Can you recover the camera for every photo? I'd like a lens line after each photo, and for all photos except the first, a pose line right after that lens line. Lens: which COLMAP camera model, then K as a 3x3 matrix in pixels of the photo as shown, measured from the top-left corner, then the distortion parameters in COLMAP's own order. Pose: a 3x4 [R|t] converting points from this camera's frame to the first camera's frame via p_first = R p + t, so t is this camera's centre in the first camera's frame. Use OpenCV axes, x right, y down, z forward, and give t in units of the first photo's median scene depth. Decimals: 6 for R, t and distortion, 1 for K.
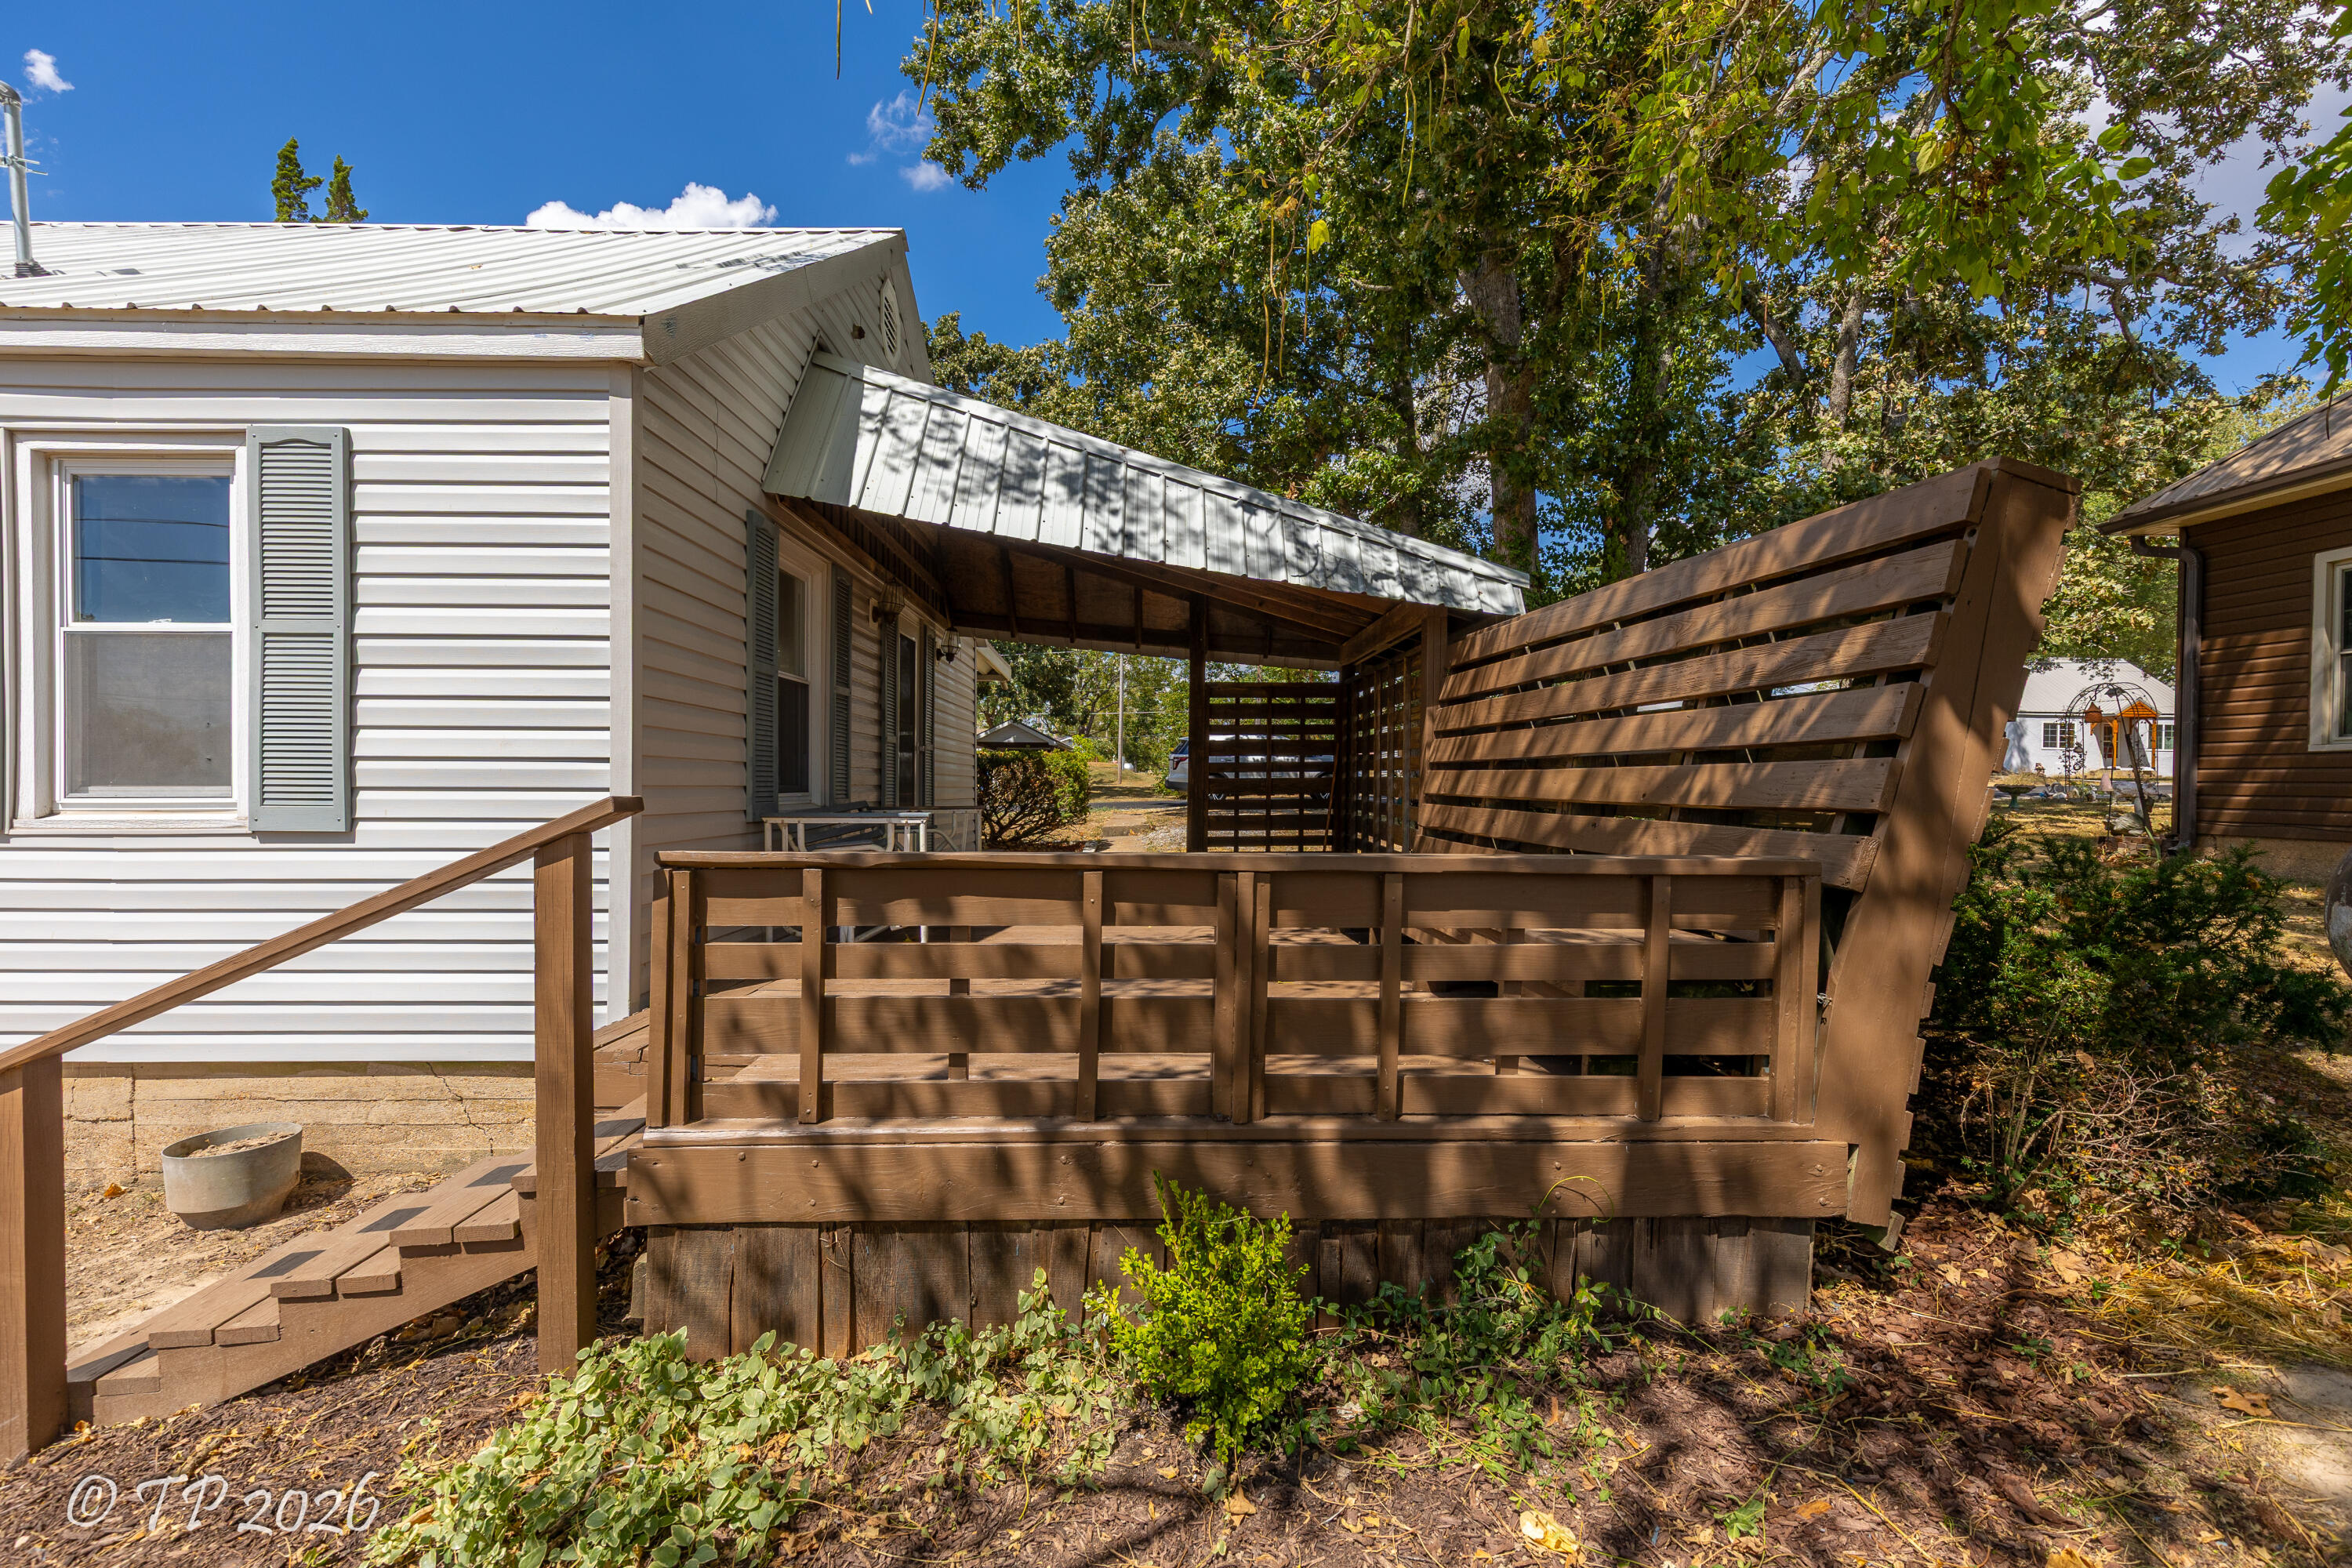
lens RADIAL K [[1121.6, 0, 1172.3], [0, 1121.6, 785.8], [0, 0, 1]] dist [-0.000897, -0.000102]
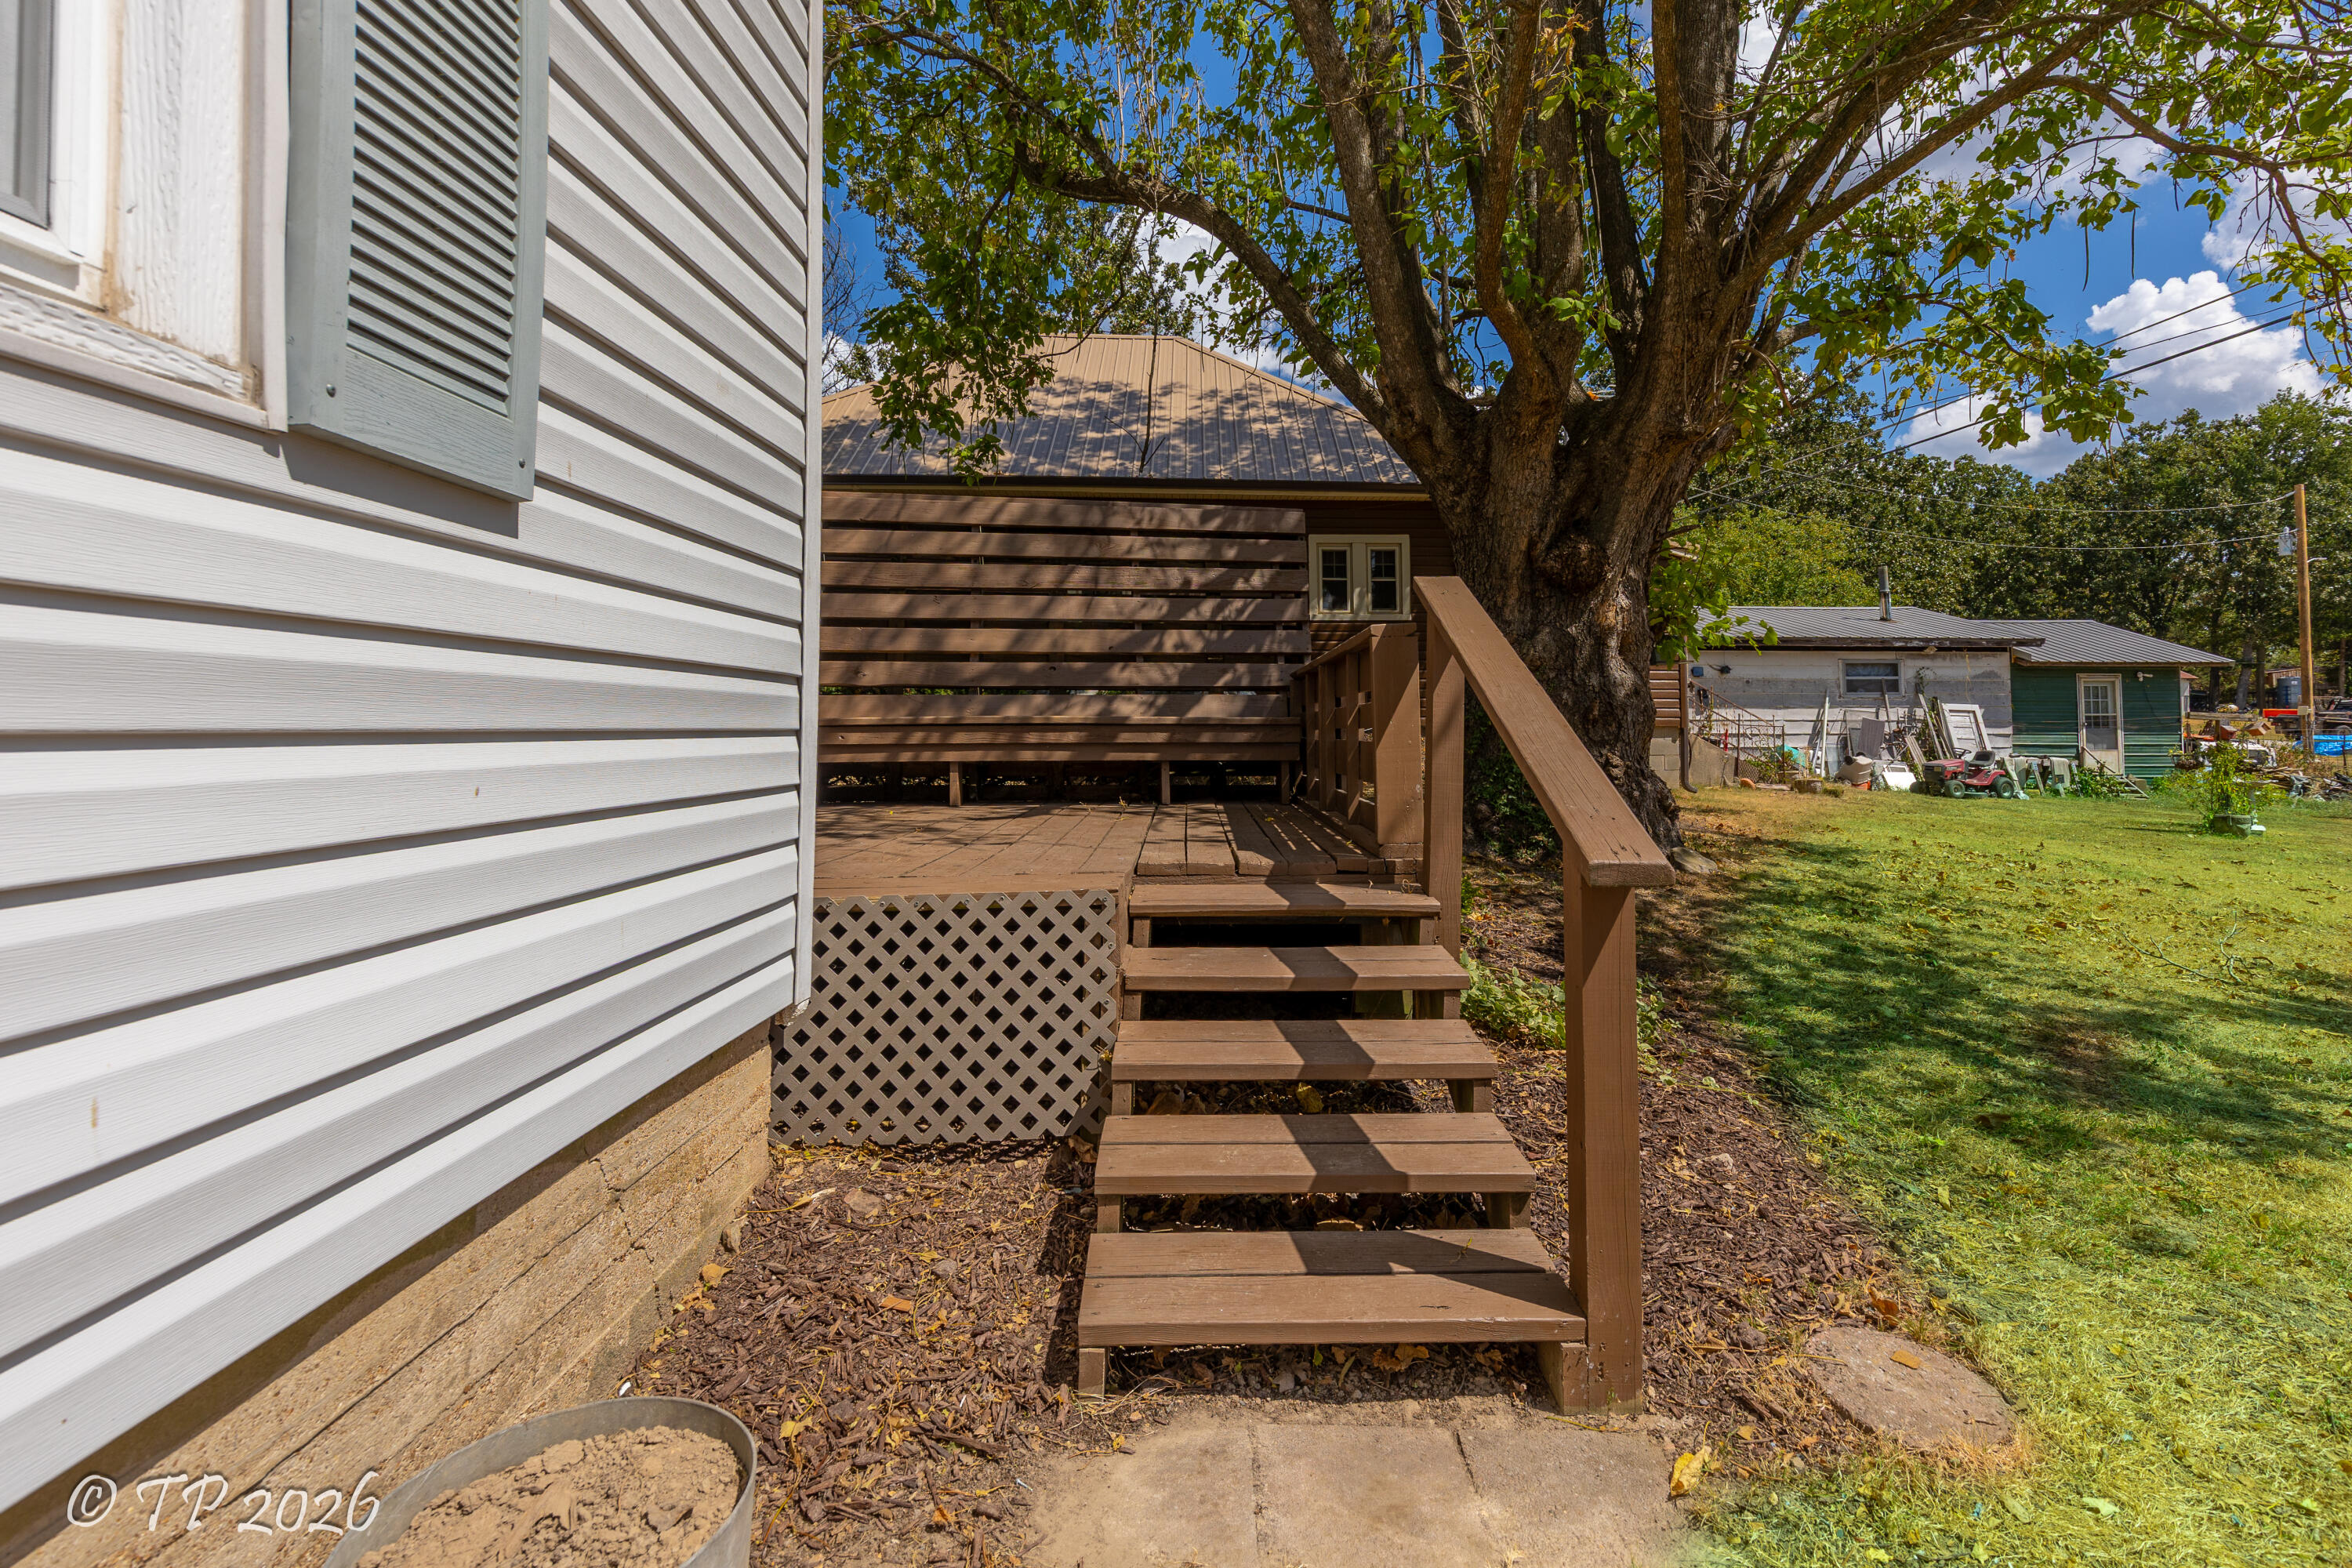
lens RADIAL K [[1121.6, 0, 1174.4], [0, 1121.6, 780.4], [0, 0, 1]] dist [-0.000897, -0.000102]
pose [[-0.001406, -0.049002, 0.998798, -1.045298], [0.005316, 0.998784, 0.049009, 0.105195], [-0.999985, 0.005379, -0.001144, 0.787921]]
